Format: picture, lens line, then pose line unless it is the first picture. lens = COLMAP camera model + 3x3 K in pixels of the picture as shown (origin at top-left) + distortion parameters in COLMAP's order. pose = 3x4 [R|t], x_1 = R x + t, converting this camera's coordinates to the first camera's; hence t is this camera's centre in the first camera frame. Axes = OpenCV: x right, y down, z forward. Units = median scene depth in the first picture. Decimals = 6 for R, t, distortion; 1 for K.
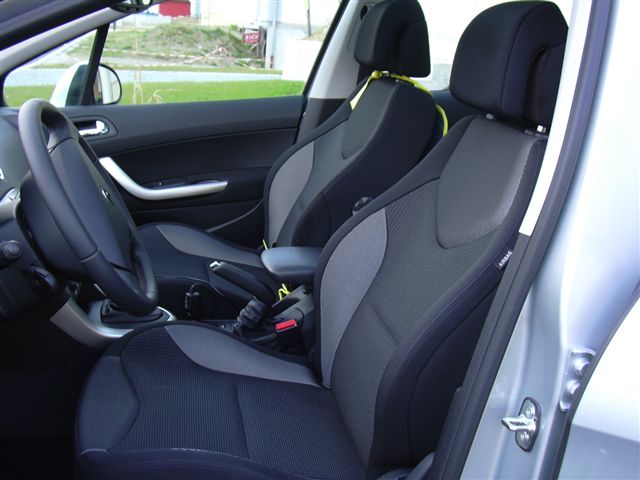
lens RADIAL K [[740.8, 0, 320.0], [0, 740.8, 240.0], [0, 0, 1]] dist [-0.150983, 0.011327]
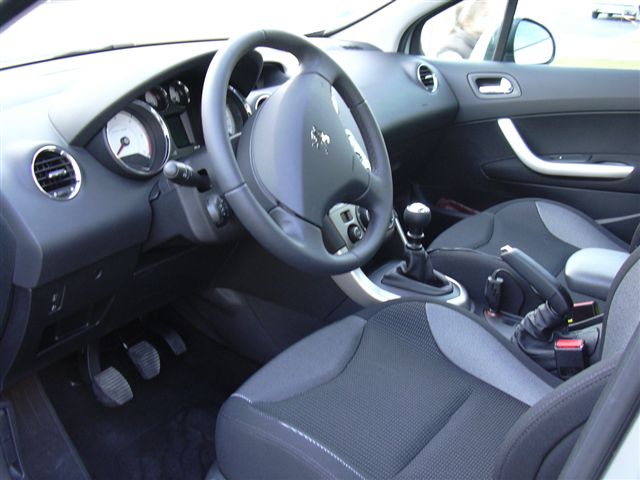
lens RADIAL K [[740.8, 0, 320.0], [0, 740.8, 240.0], [0, 0, 1]] dist [-0.150983, 0.011327]
pose [[0.711765, 0.213387, -0.669221, 0.243110], [-0.193172, 0.975467, 0.105584, -0.022399], [0.675333, 0.054123, 0.735524, 0.230592]]
